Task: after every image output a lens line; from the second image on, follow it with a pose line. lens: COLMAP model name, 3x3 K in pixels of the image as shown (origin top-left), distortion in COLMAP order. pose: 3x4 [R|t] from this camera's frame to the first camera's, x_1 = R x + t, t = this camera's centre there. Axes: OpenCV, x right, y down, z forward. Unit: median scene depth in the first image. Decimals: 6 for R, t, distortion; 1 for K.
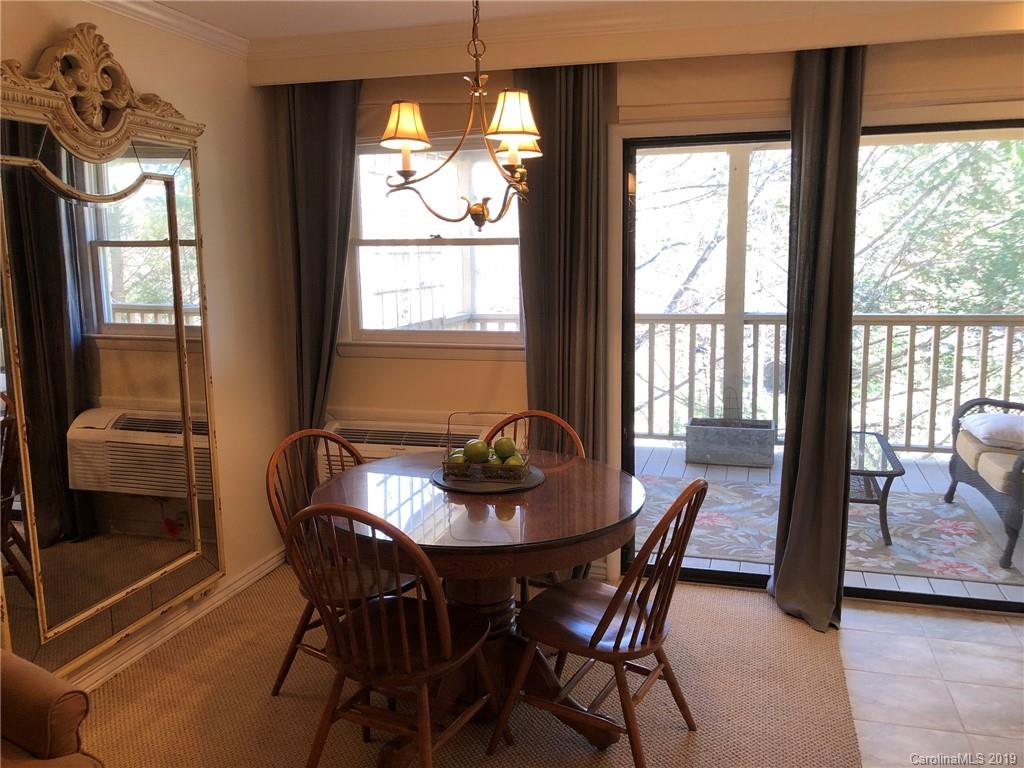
lens RADIAL K [[843.0, 0, 507.0], [0, 843.0, 377.5], [0, 0, 1]] dist [0.018641, -0.031095]
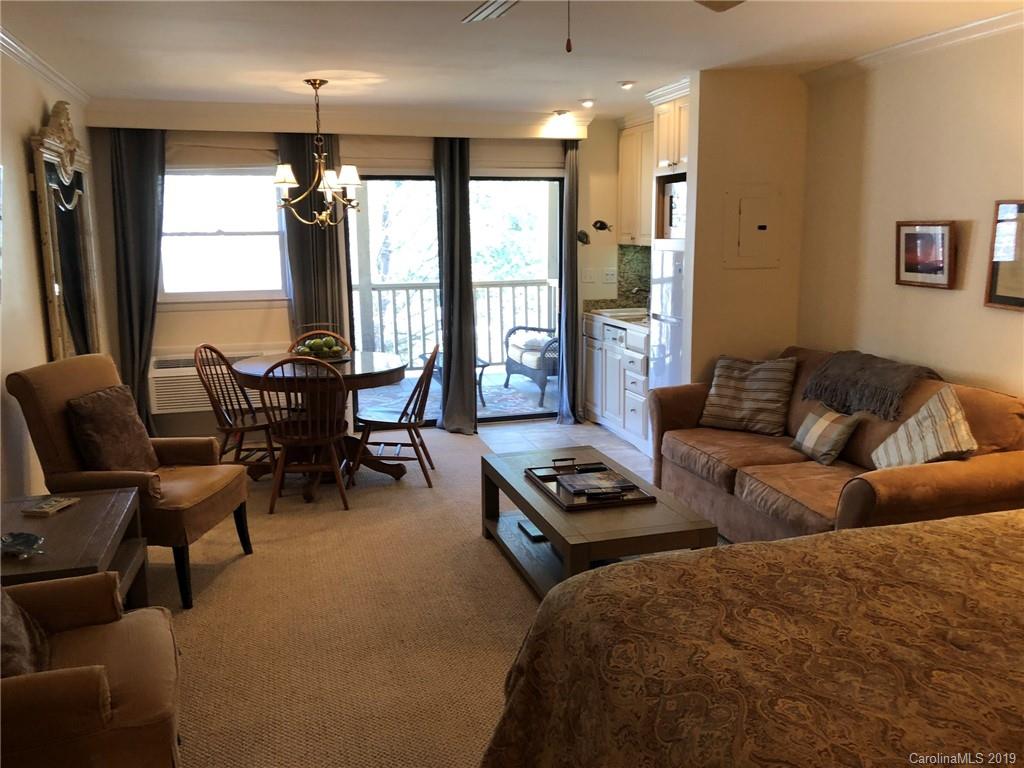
lens RADIAL K [[843.0, 0, 527.4], [0, 843.0, 374.9], [0, 0, 1]] dist [0.018641, -0.031095]
pose [[0.837644, -0.089143, 0.538894, -0.479103], [0.087183, 0.995764, 0.029203, 0.101863], [-0.539214, 0.022520, 0.841867, -0.614371]]
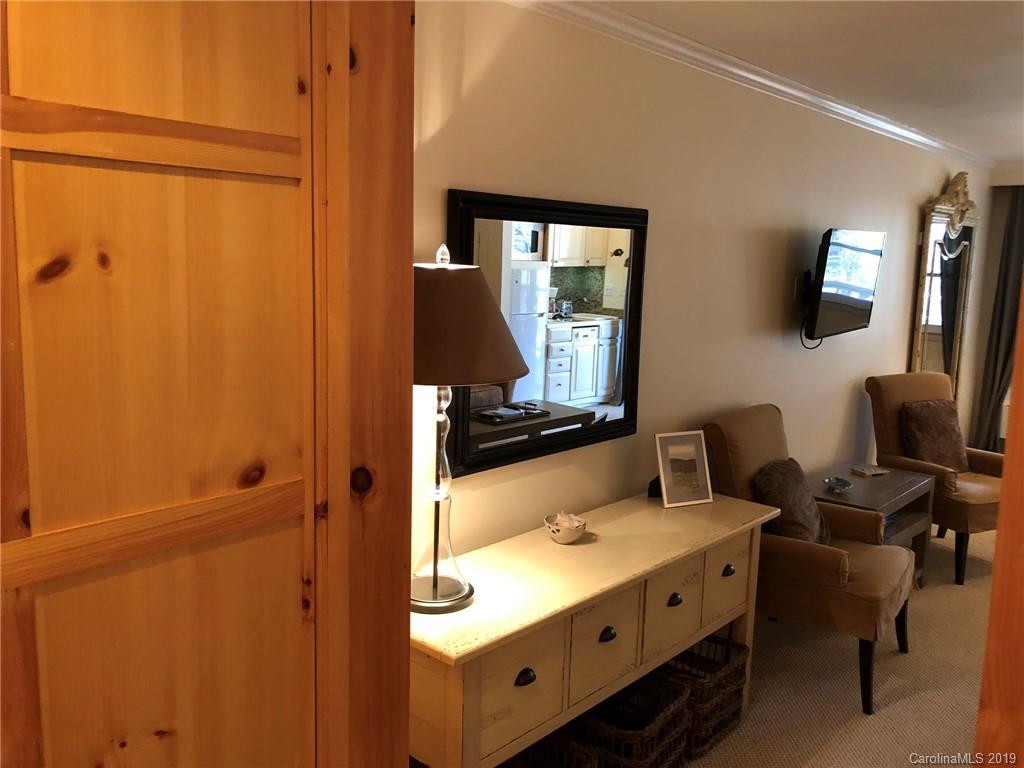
lens RADIAL K [[843.0, 0, 510.7], [0, 843.0, 383.9], [0, 0, 1]] dist [0.018641, -0.031095]
pose [[0.897358, 0.094467, -0.431075, -0.389927], [-0.099567, 0.994973, 0.010776, 0.129206], [0.429926, 0.033250, 0.902252, -0.935661]]
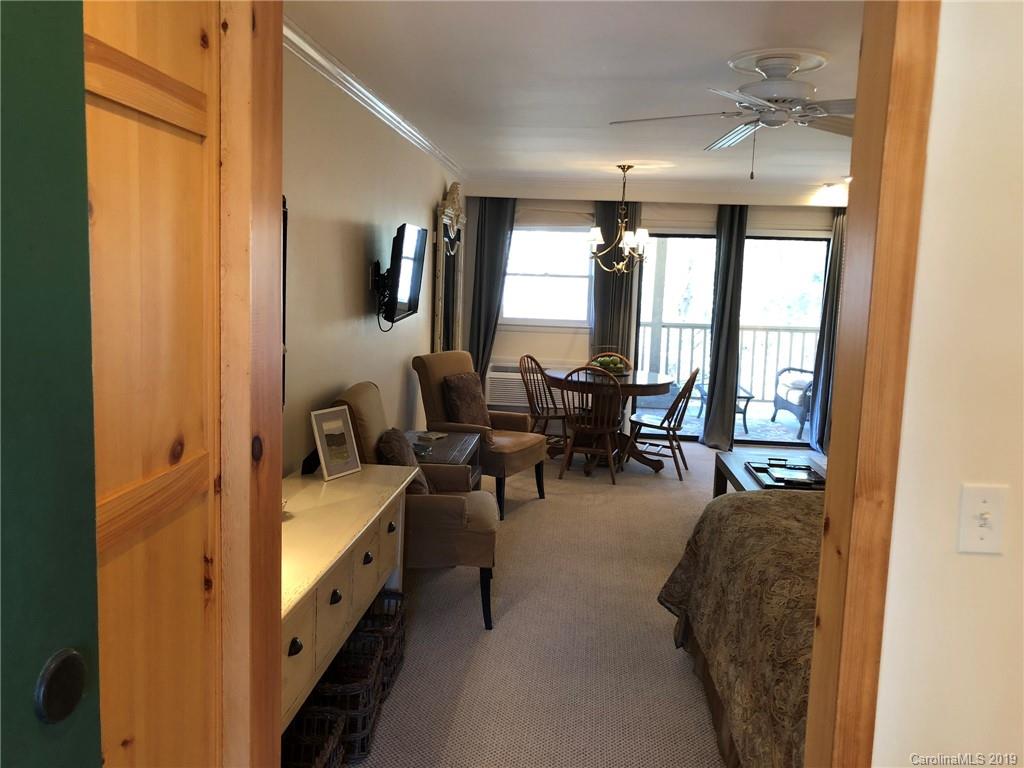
lens RADIAL K [[843.0, 0, 503.3], [0, 843.0, 386.8], [0, 0, 1]] dist [0.018641, -0.031095]
pose [[0.982258, 0.018520, 0.186619, -0.576008], [-0.014310, 0.999612, -0.023880, 0.163502], [-0.186989, 0.020786, 0.982142, -1.011310]]
